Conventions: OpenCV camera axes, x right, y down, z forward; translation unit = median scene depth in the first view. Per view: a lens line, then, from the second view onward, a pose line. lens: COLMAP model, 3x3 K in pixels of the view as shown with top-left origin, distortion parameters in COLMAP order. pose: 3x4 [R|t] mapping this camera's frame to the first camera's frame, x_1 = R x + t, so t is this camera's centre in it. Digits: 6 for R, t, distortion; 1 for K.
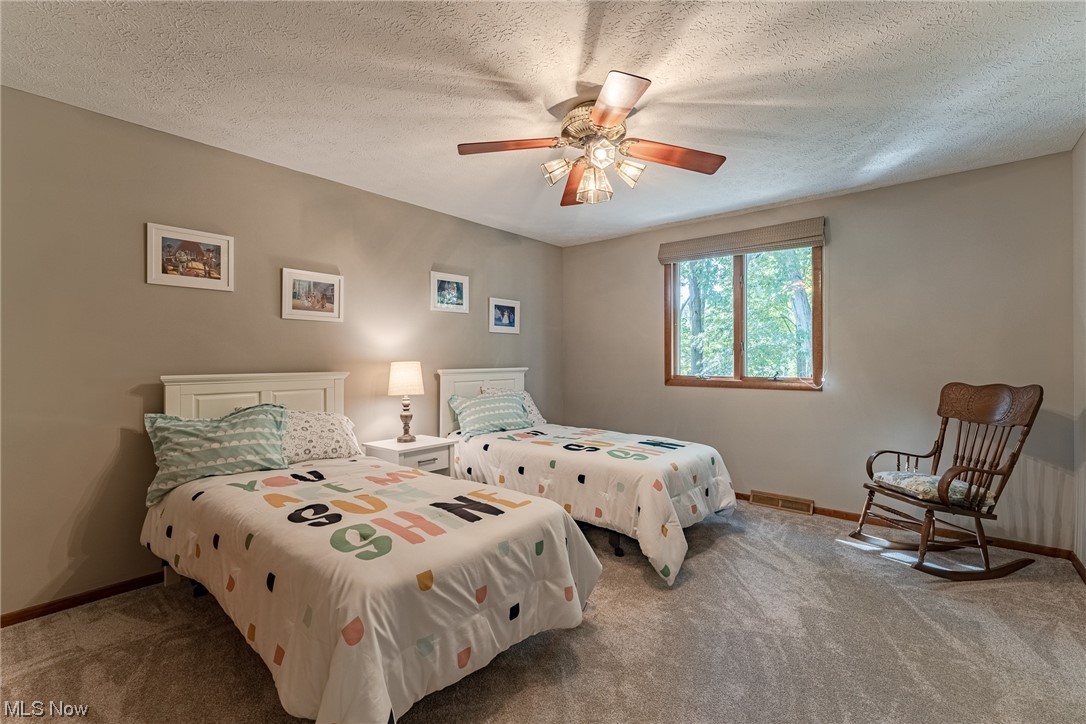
lens RADIAL K [[461.3, 0, 546.3], [0, 461.3, 363.1], [0, 0, 1]] dist [-0.002074, -0.000288]
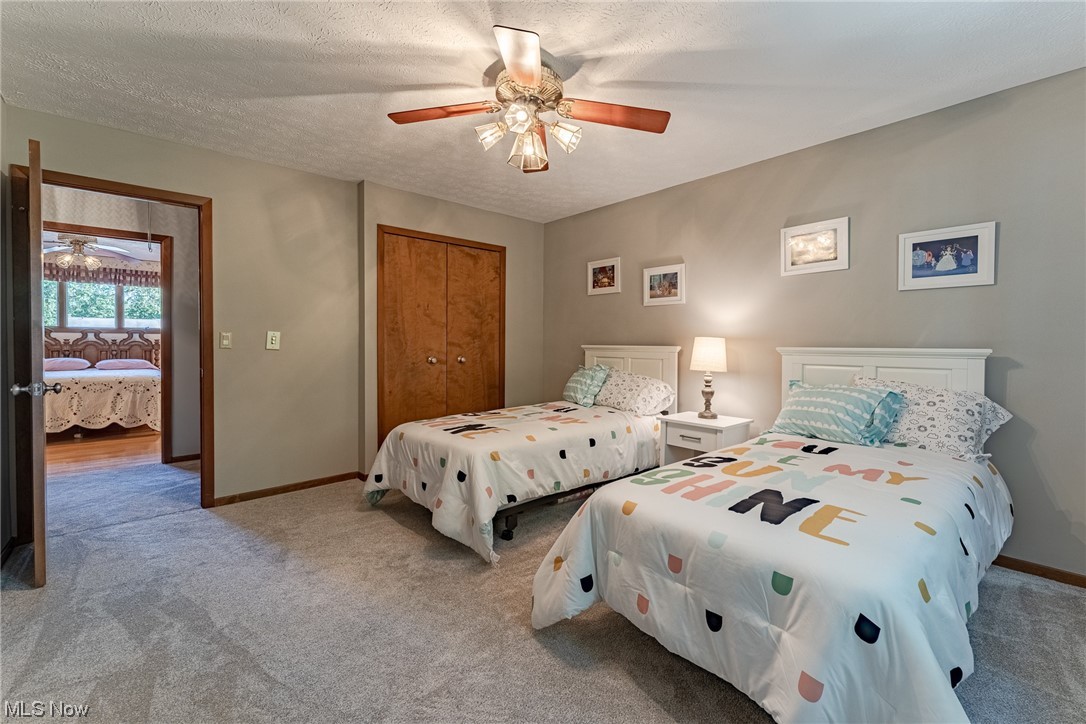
lens RADIAL K [[437.9, 0, 541.1], [0, 437.9, 351.9], [0, 0, 1]] dist [0.002326, 0.000245]
pose [[-0.115782, 0.023432, -0.992998, 0.694255], [-0.012611, 0.999606, 0.025058, 0.009299], [0.993195, 0.015424, -0.115441, 0.778030]]
